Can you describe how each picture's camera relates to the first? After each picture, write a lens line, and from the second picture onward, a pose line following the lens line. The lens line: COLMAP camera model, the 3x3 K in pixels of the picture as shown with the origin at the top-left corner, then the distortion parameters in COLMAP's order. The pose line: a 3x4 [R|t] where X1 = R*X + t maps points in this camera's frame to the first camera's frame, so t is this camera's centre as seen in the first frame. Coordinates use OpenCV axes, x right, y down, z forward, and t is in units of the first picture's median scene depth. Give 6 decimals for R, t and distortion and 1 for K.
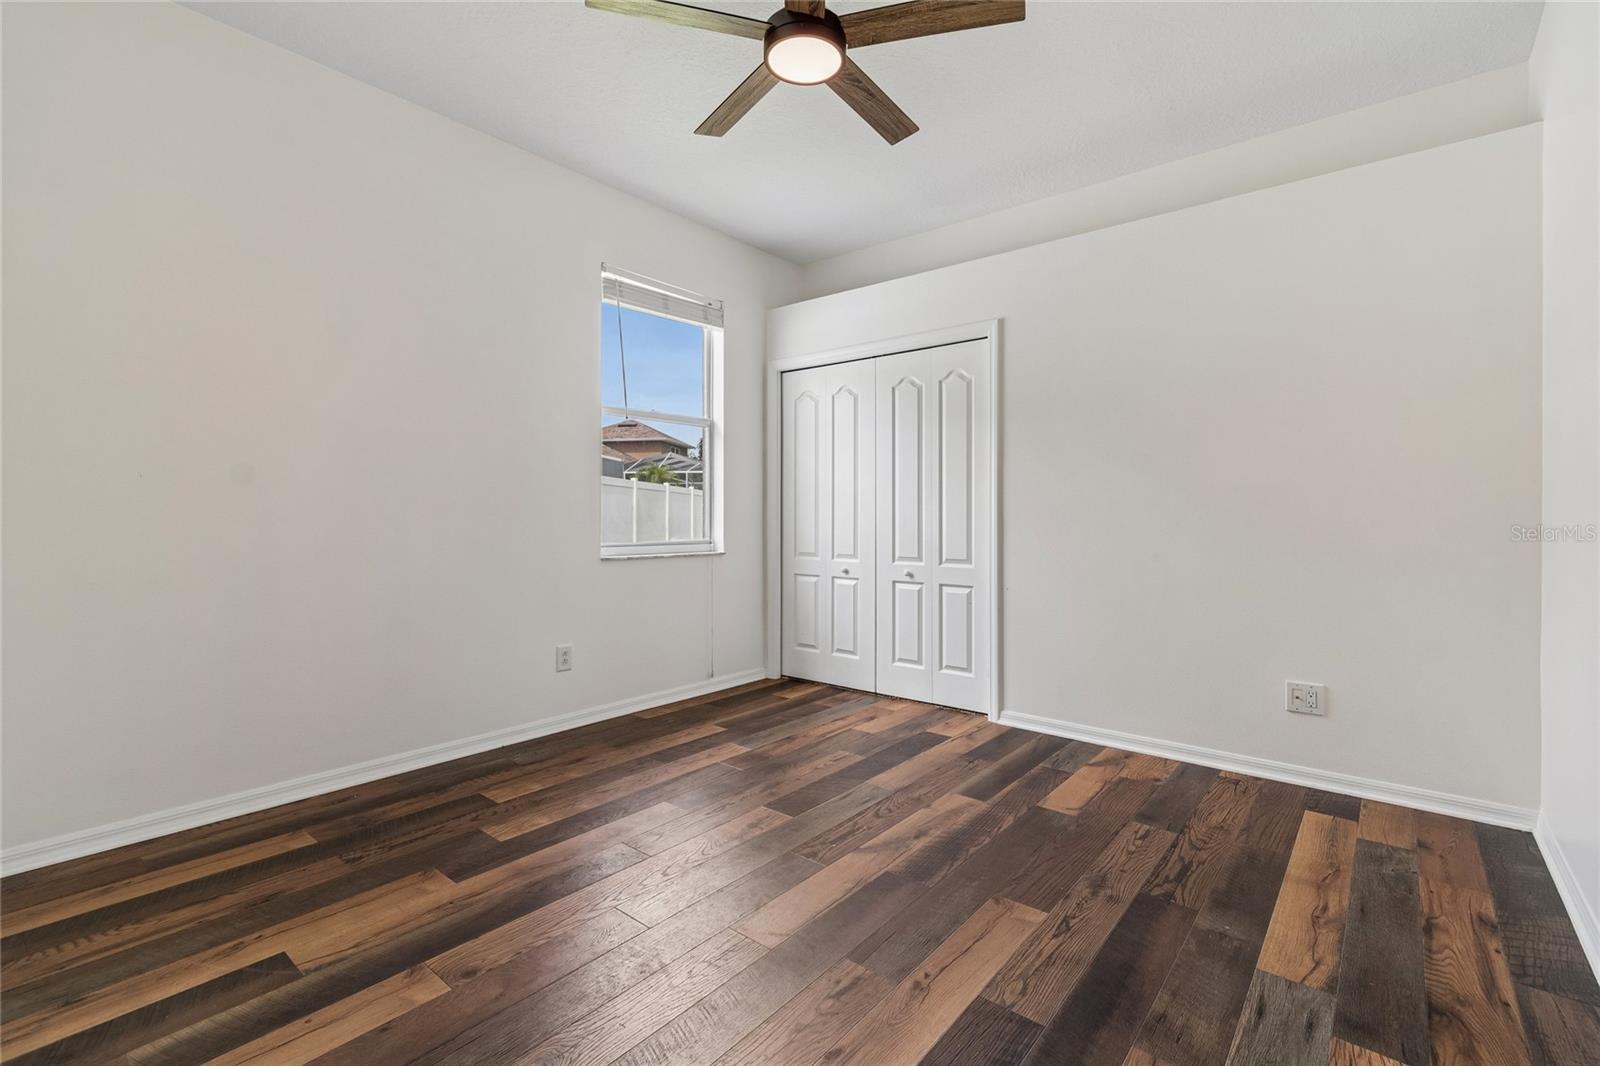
lens RADIAL K [[712.0, 0, 798.6], [0, 712.0, 528.9], [0, 0, 1]] dist [0.002944, -0.001298]
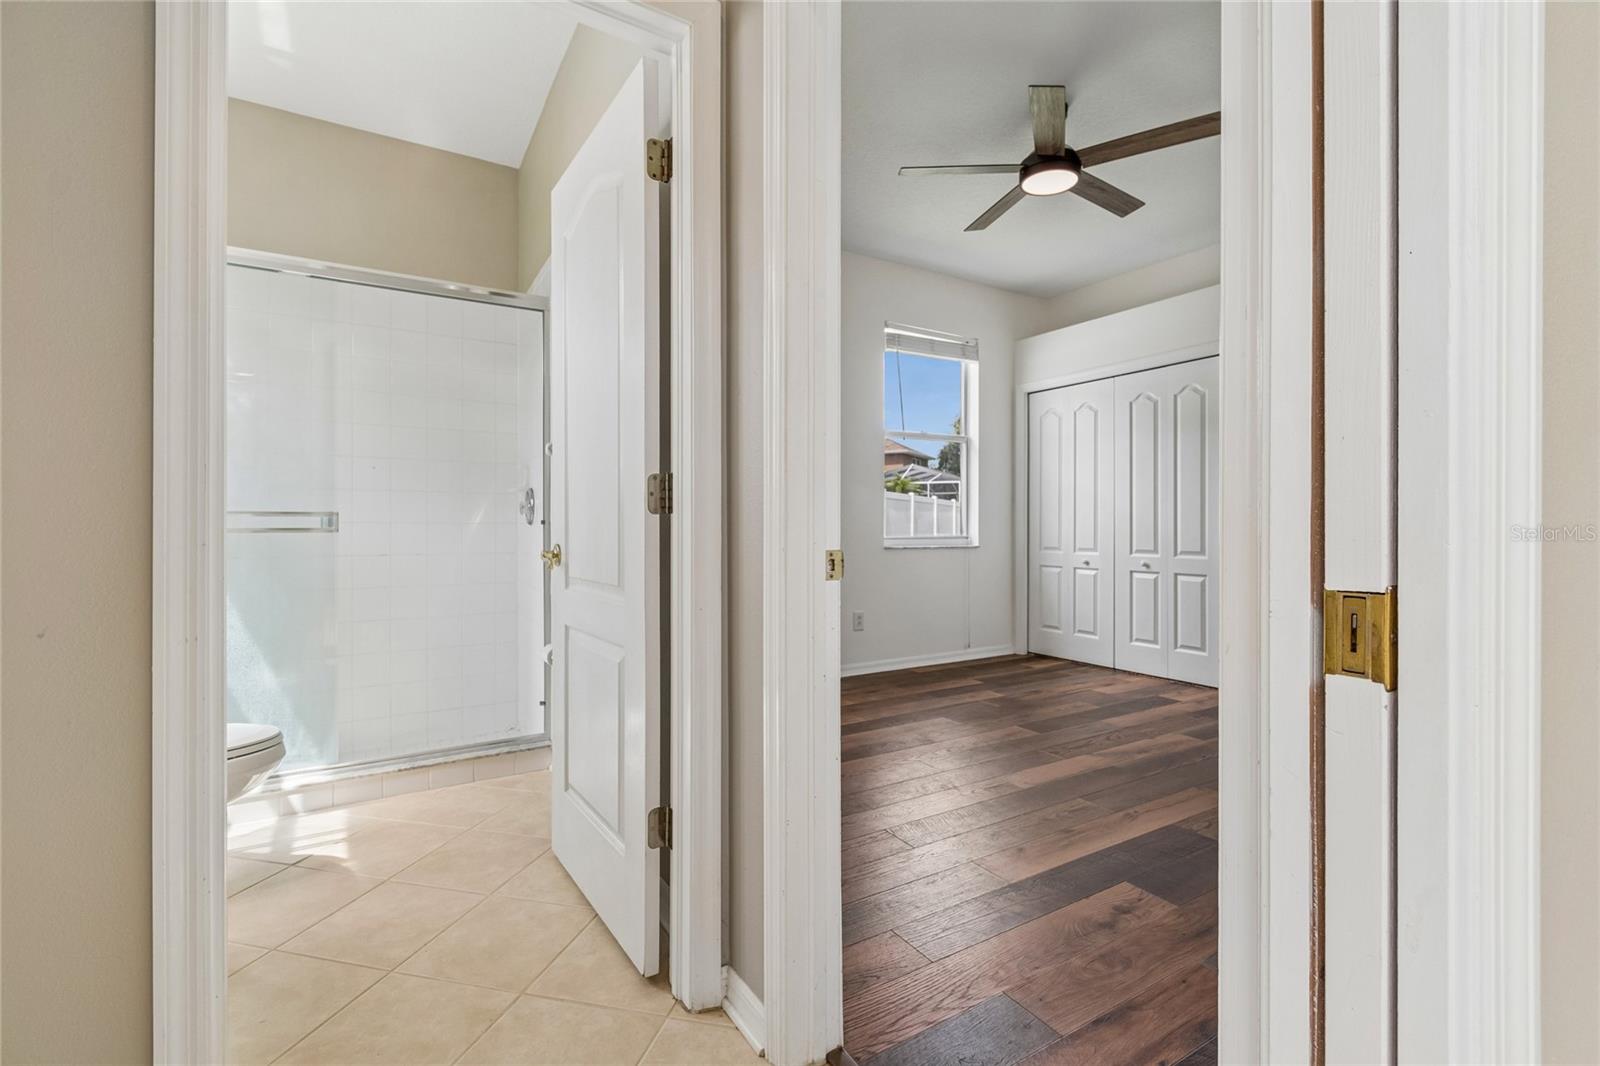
lens RADIAL K [[712.0, 0, 802.5], [0, 712.0, 533.7], [0, 0, 1]] dist [0.002944, -0.001298]
pose [[0.947961, 0.001207, -0.318385, -0.003189], [-0.004081, 0.999957, -0.008358, 0.027225], [0.318361, 0.009223, 0.947925, -0.280768]]
